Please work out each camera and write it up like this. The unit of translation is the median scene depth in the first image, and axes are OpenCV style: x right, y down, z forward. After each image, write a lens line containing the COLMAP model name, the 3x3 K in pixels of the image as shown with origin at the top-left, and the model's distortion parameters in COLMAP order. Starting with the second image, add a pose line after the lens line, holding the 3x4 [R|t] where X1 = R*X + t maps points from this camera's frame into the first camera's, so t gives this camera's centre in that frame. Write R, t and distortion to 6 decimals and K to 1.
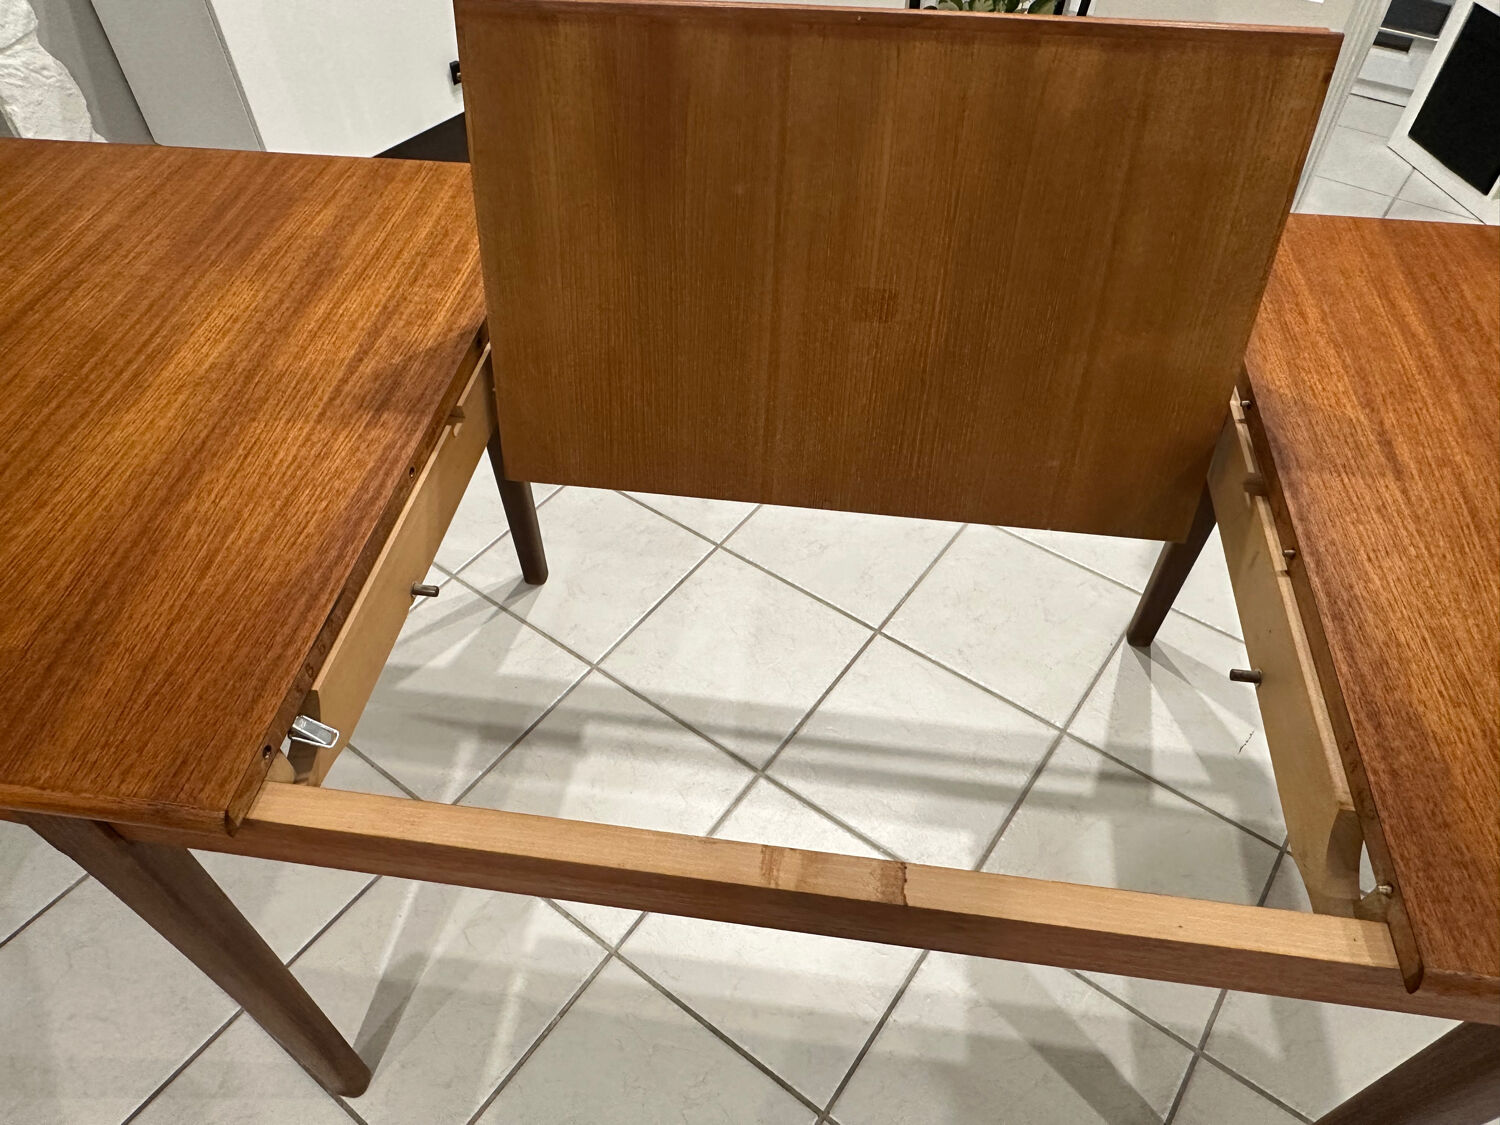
lens RADIAL K [[981.9, 0, 738.8], [0, 981.9, 580.3], [0, 0, 1]] dist [-0.008036, 0.011342]
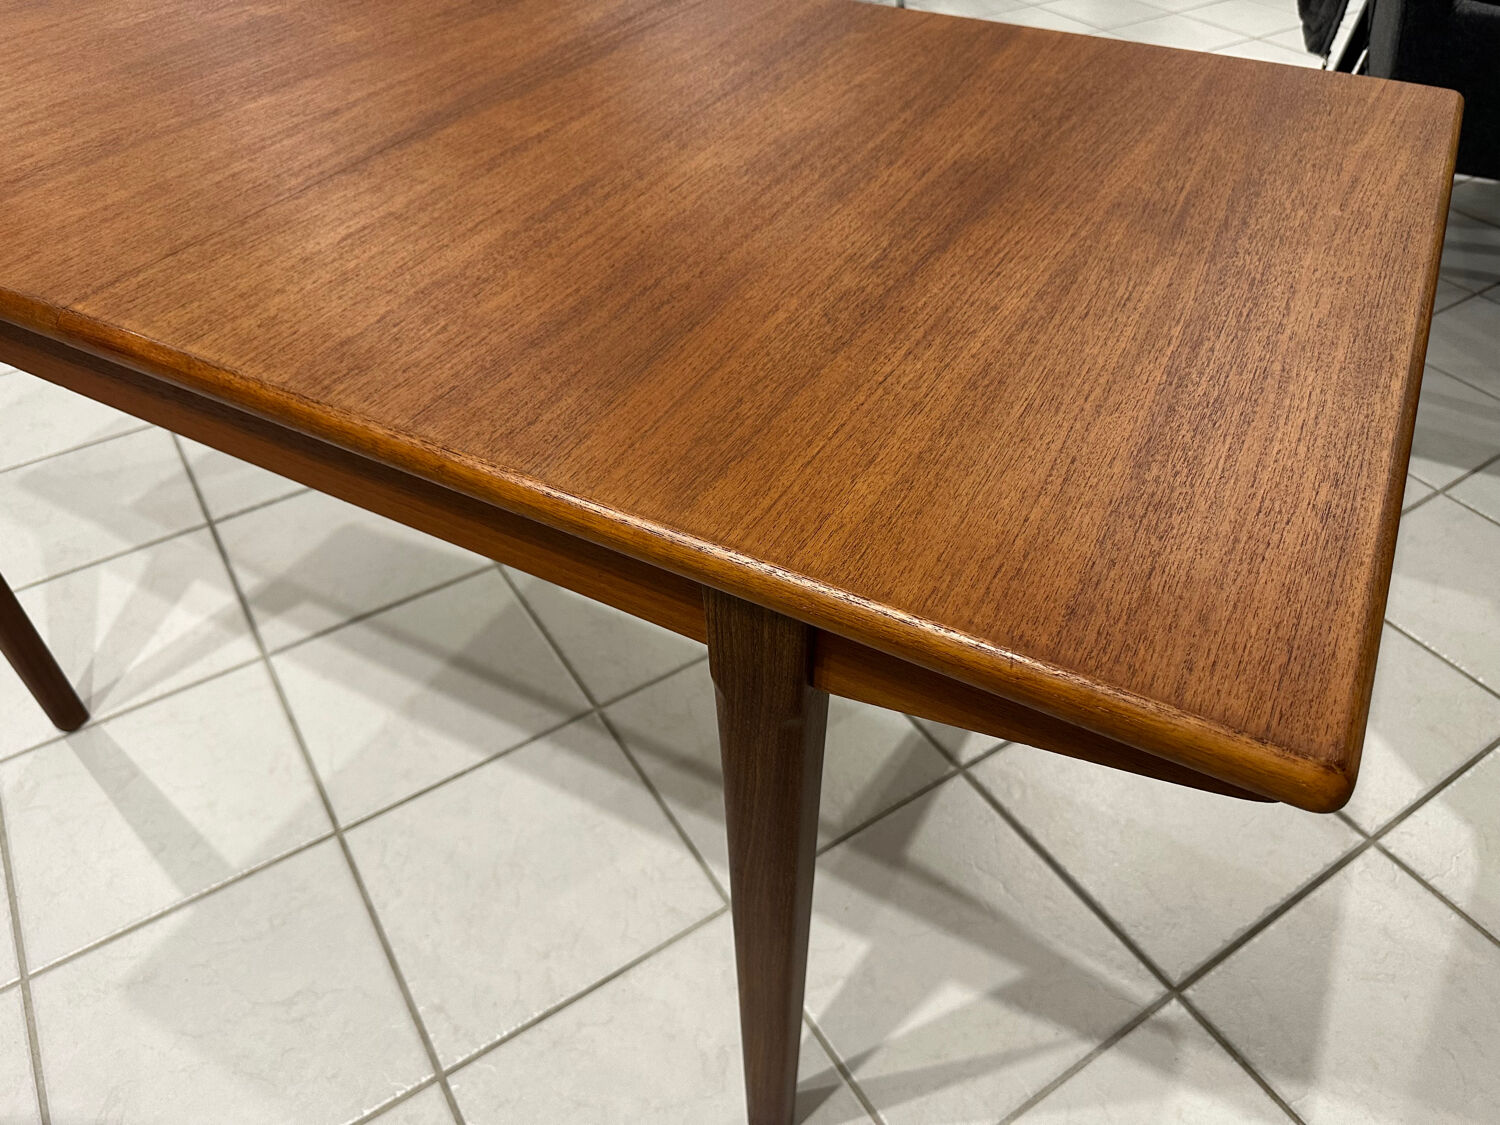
lens RADIAL K [[1077.3, 0, 757.8], [0, 1077.3, 558.7], [0, 0, 1]] dist [0.043873, -0.053241]
pose [[-0.936133, -0.224509, 0.270649, -0.951943], [0.276964, 0.003495, 0.960874, -1.154611], [-0.216671, 0.974466, 0.058909, 1.328875]]
